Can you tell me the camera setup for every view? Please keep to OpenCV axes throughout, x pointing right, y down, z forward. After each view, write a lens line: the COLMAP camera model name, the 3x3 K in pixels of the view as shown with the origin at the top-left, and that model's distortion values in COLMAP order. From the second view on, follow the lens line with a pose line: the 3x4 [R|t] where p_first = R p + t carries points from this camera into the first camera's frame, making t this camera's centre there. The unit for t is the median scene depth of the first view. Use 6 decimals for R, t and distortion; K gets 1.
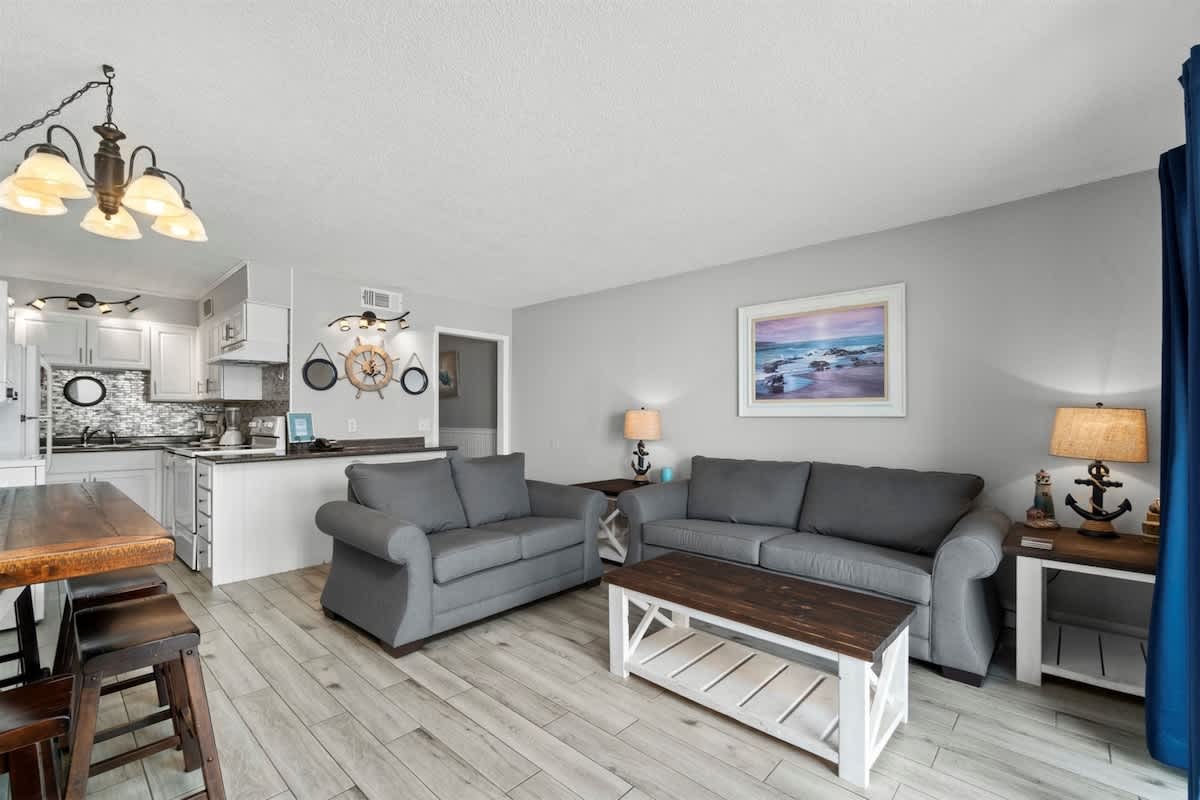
lens RADIAL K [[521.0, 0, 602.4], [0, 521.0, 408.6], [0, 0, 1]] dist [-0.009126, 0.000900]
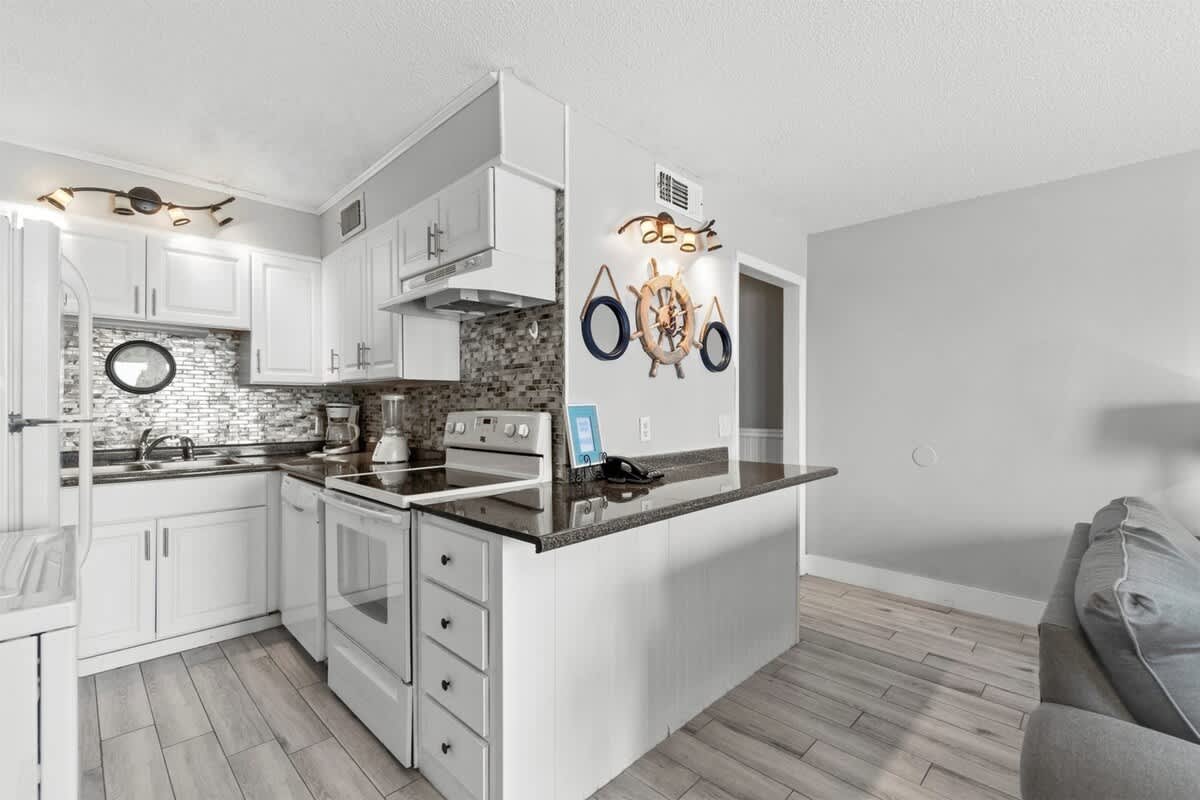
lens RADIAL K [[521.0, 0, 592.2], [0, 521.0, 400.7], [0, 0, 1]] dist [-0.009126, 0.000900]
pose [[0.999290, -0.001466, -0.037652, -0.494118], [0.001649, 0.999987, 0.004844, 0.001615], [0.037645, -0.004903, 0.999279, 0.458339]]
